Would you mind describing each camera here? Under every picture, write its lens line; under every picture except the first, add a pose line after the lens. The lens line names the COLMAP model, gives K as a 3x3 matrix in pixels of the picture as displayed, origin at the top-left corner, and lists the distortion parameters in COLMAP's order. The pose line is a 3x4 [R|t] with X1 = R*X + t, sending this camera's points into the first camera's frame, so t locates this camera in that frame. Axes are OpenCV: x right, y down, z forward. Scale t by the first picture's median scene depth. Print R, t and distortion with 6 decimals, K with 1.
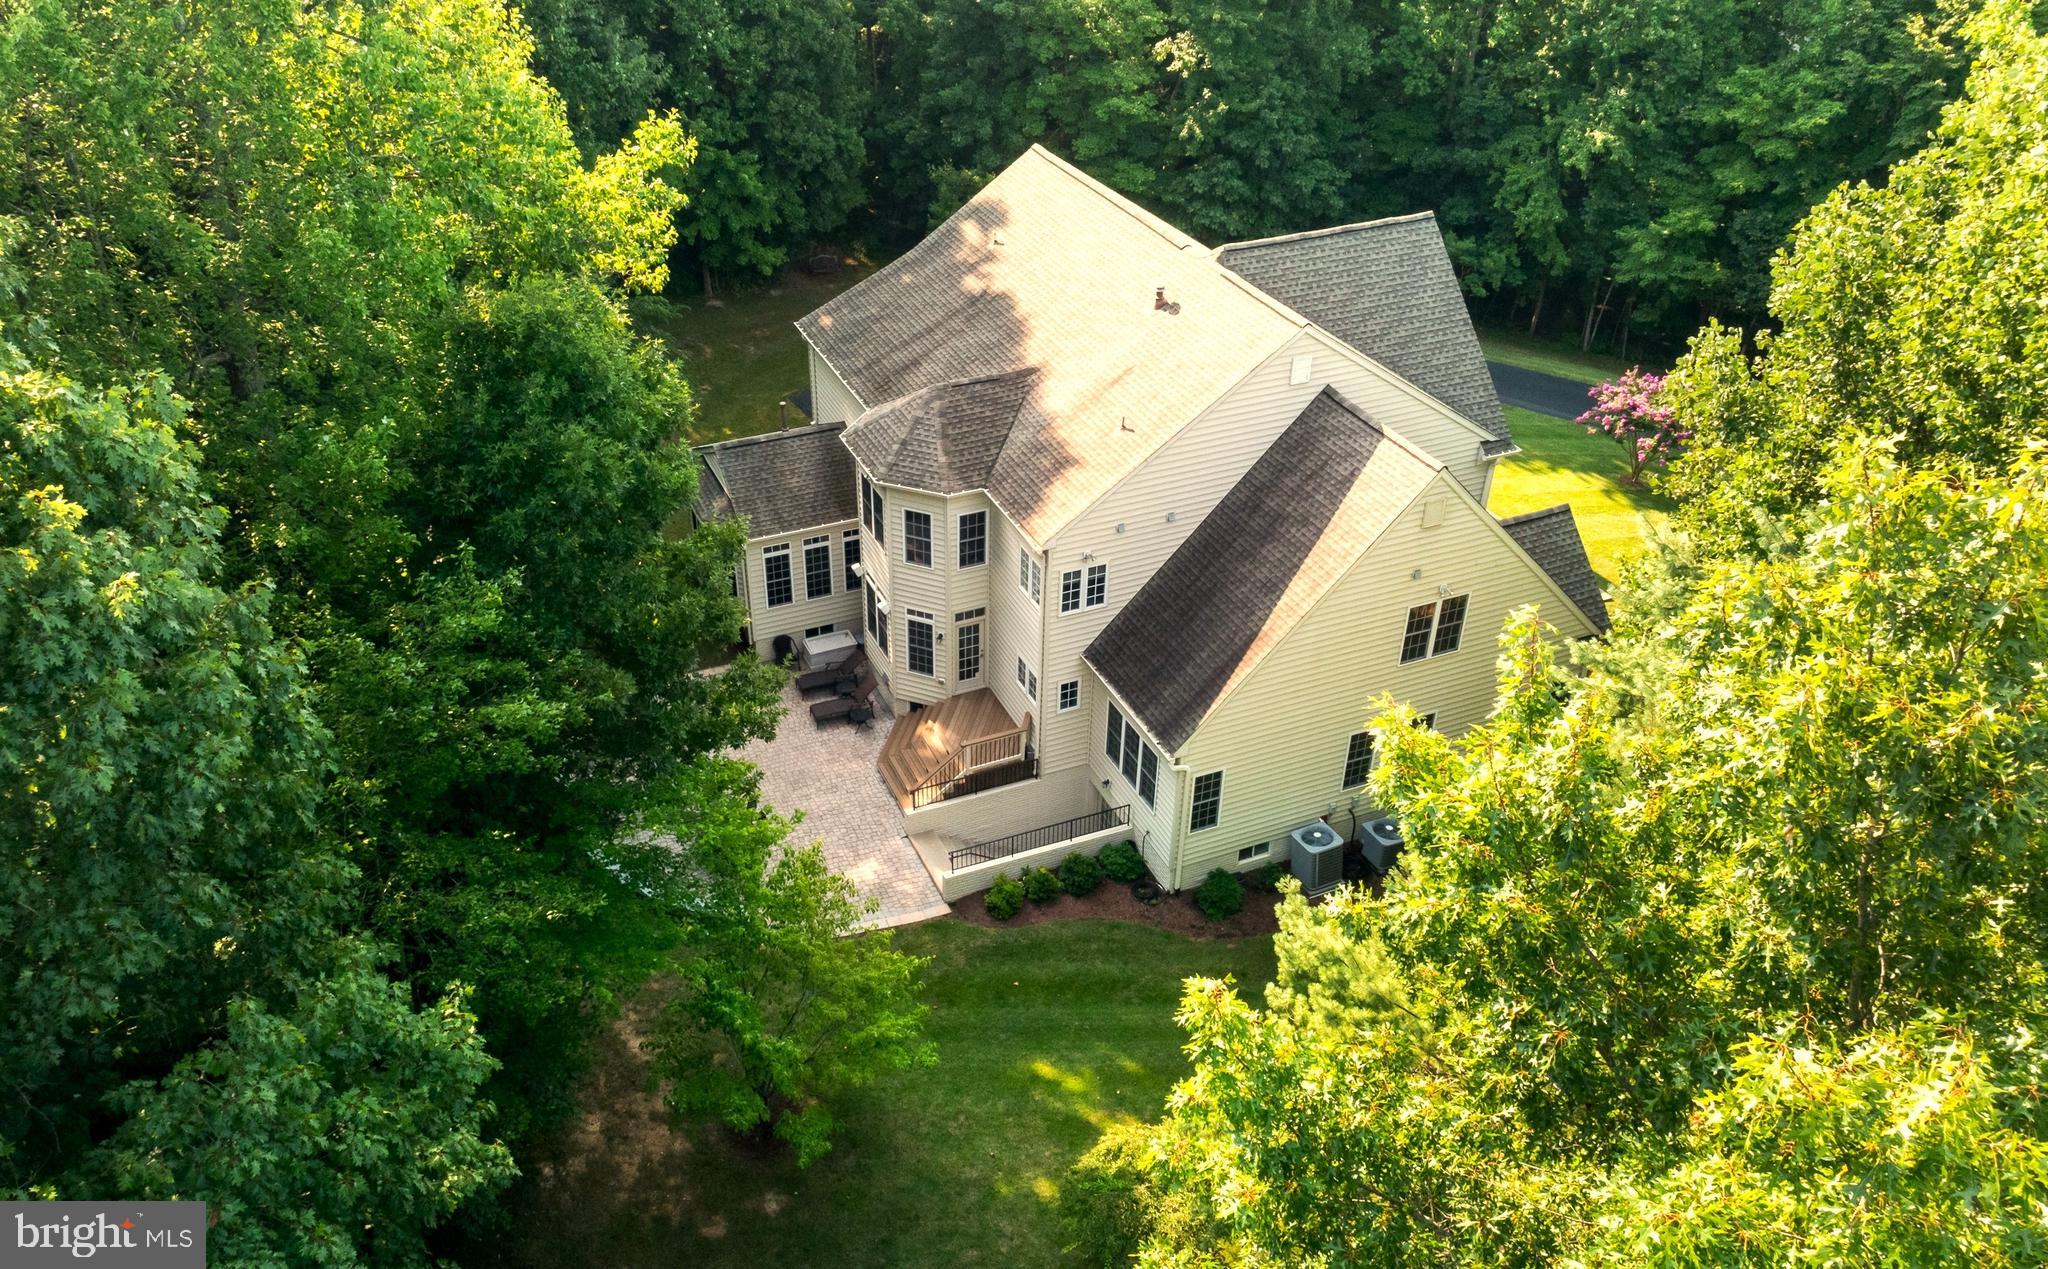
lens RADIAL K [[1570.0, 0, 927.5], [0, 1570.0, 653.1], [0, 0, 1]] dist [-0.027089, 0.009213]
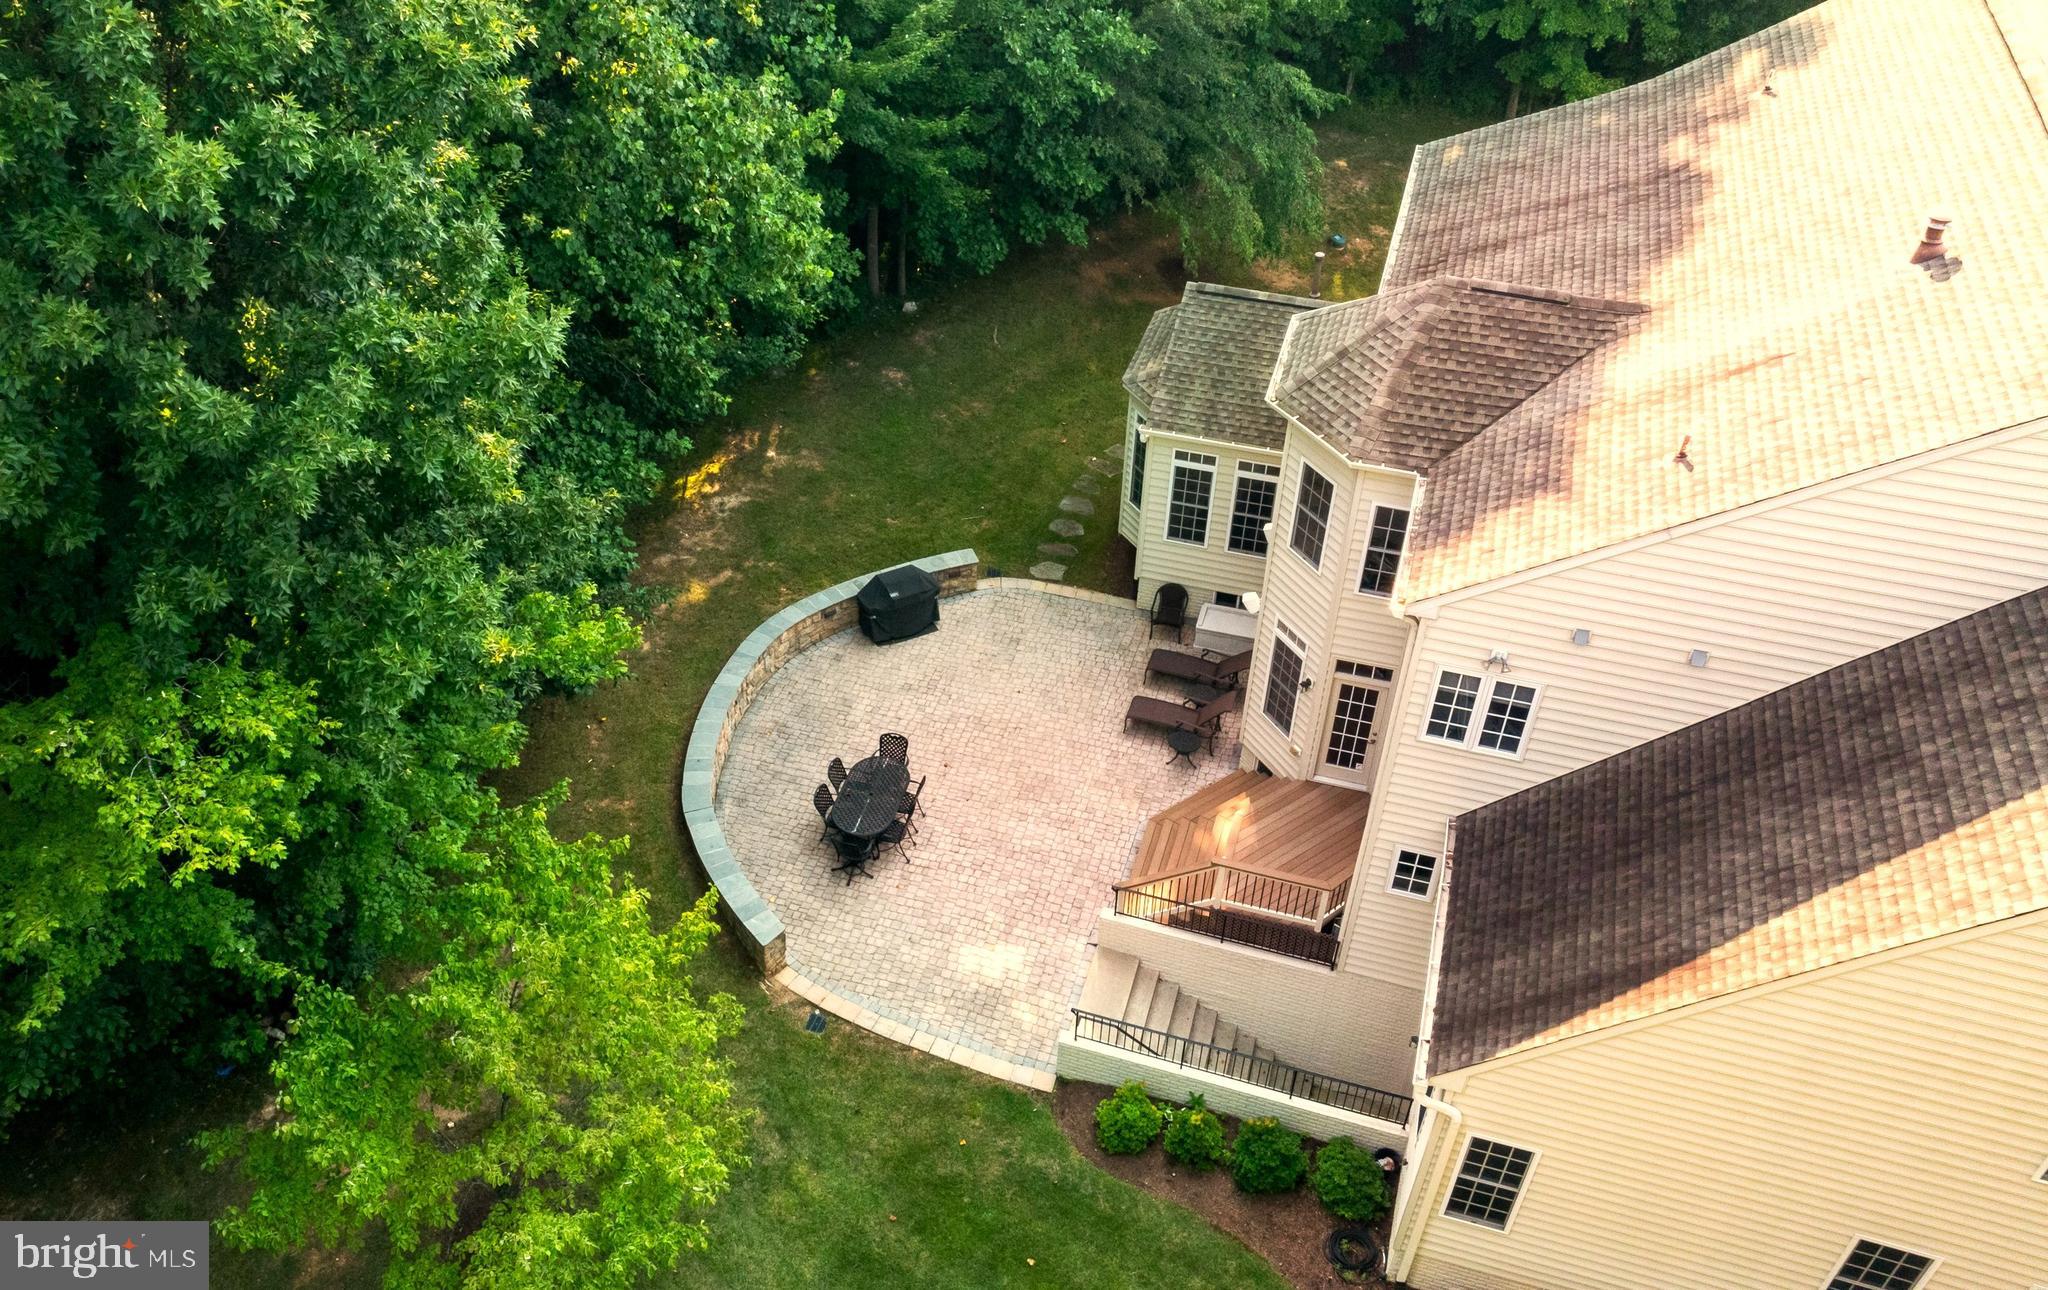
lens RADIAL K [[1602.6, 0, 952.0], [0, 1602.6, 679.9], [0, 0, 1]] dist [-0.013613, 0.021016]
pose [[0.773775, 0.423530, -0.471056, 0.201411], [-0.372727, 0.905678, 0.202045, -0.089320], [0.512197, 0.019238, 0.858652, 0.415270]]
